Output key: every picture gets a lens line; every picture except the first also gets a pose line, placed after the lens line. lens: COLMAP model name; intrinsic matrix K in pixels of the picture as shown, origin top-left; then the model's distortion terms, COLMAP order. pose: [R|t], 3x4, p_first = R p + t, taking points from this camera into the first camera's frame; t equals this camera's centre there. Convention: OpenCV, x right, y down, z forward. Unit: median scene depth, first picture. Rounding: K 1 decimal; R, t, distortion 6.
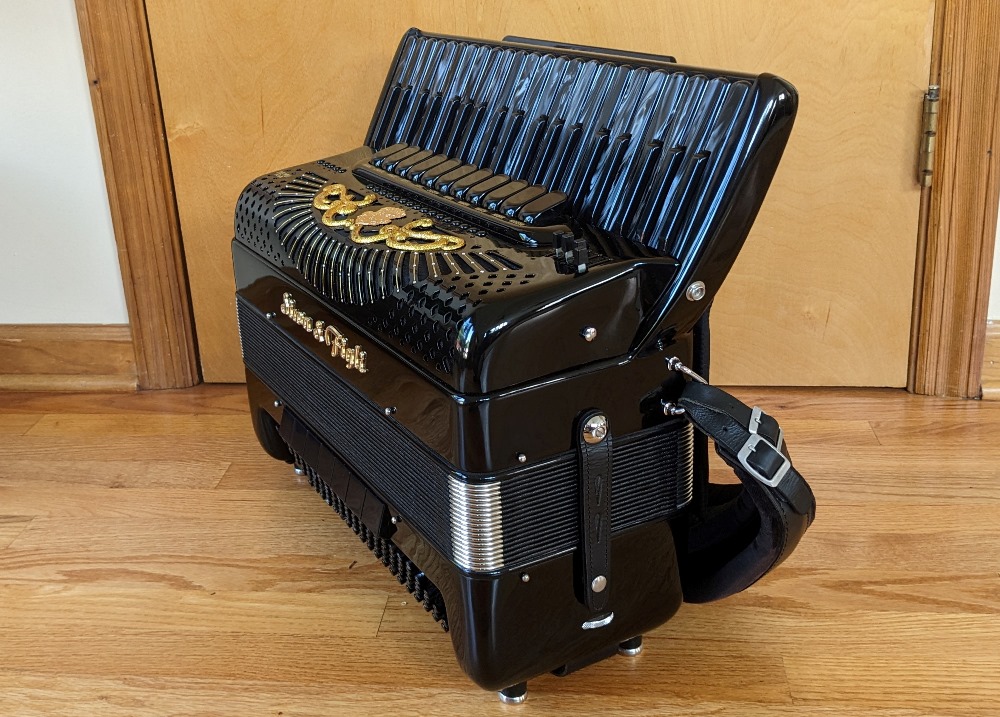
lens RADIAL K [[1178.9, 0, 399.4], [0, 1178.9, 303.3], [0, 0, 1]] dist [0.011873, -0.060531]
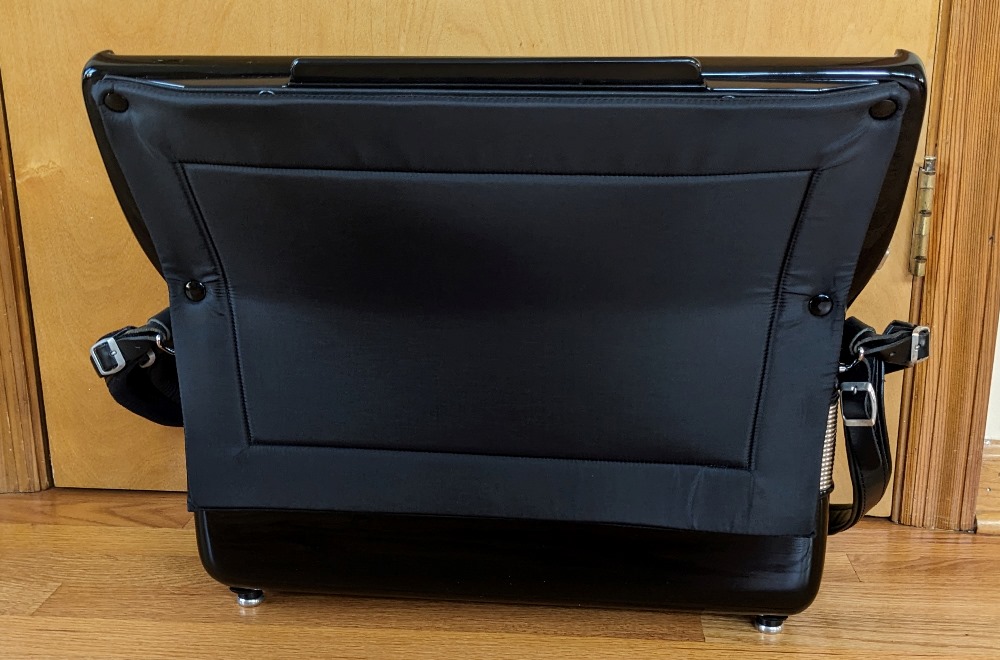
lens RADIAL K [[1205.2, 0, 499.3], [0, 1205.2, 382.0], [0, 0, 1]] dist [-0.002095, -0.010030]
pose [[0.994448, 0.043211, 0.095949, 0.065161], [-0.037931, 0.997699, -0.056187, 0.035557], [-0.098156, 0.052235, 0.993799, 0.167529]]
